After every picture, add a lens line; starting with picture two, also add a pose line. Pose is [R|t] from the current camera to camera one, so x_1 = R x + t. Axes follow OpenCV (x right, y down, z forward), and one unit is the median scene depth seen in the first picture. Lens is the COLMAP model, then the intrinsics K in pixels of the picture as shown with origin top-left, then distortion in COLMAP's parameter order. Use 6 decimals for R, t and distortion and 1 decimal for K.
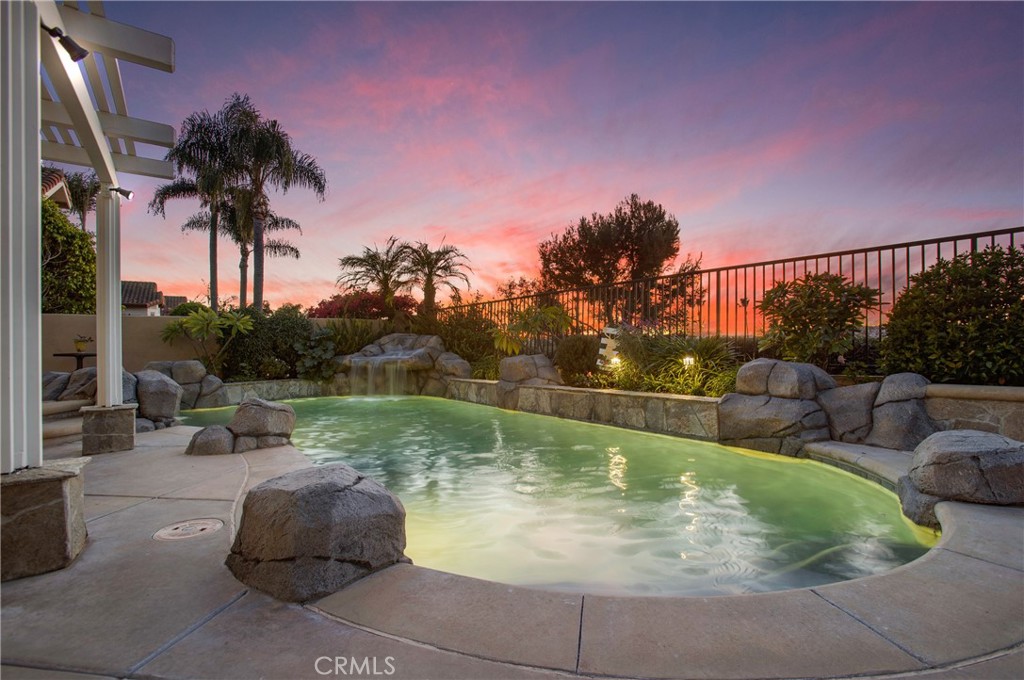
lens RADIAL K [[474.6, 0, 509.5], [0, 474.6, 352.0], [0, 0, 1]] dist [-0.064713, 0.025111]
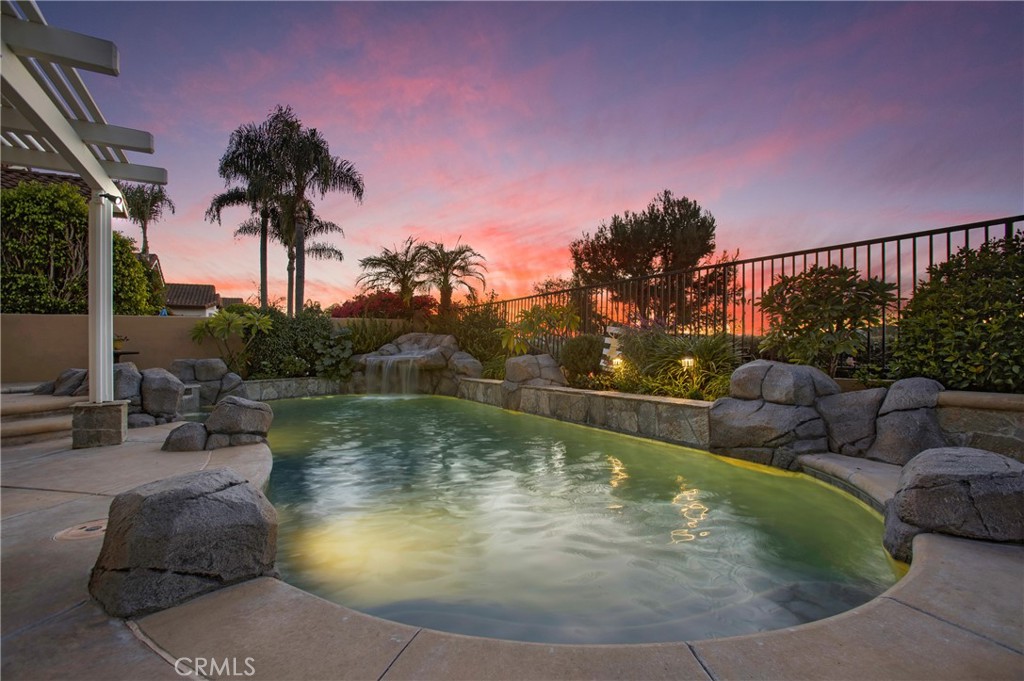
lens RADIAL K [[468.9, 0, 508.7], [0, 468.9, 350.0], [0, 0, 1]] dist [-0.065611, 0.025670]
pose [[0.995494, 0.003424, -0.094763, 0.071228], [-0.003686, 0.999990, -0.002586, -0.000891], [0.094753, 0.002923, 0.995497, 0.027635]]
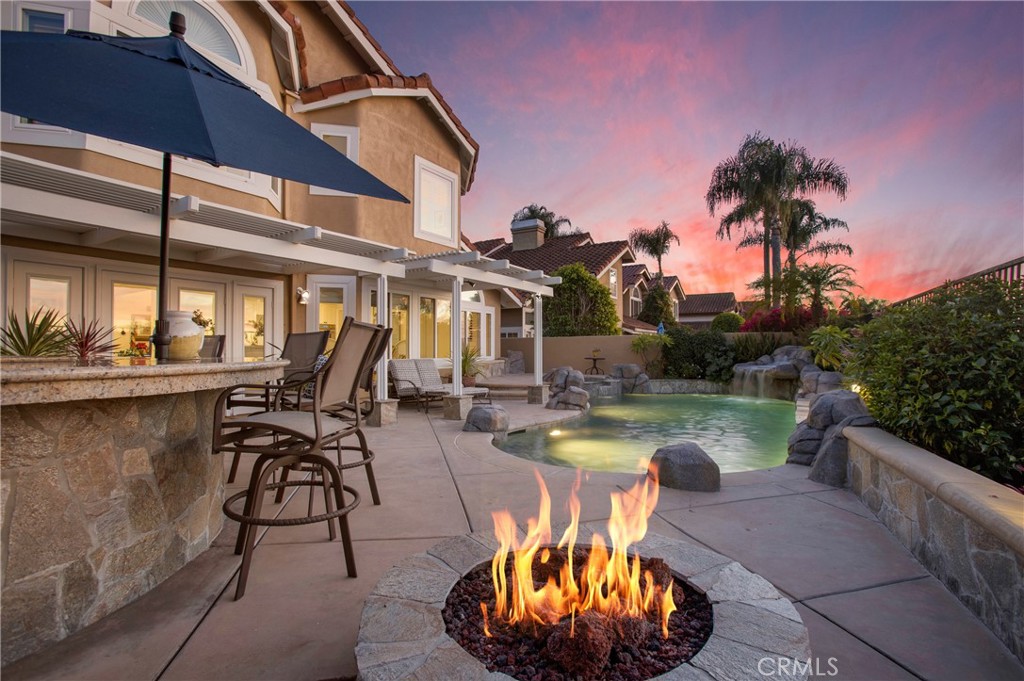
lens RADIAL K [[474.6, 0, 509.5], [0, 474.6, 352.5], [0, 0, 1]] dist [-0.064713, 0.025111]
pose [[0.387296, 0.016268, -0.921812, 0.632210], [-0.006535, 0.999868, 0.014899, -0.041213], [0.921932, 0.000254, 0.387351, -0.046732]]
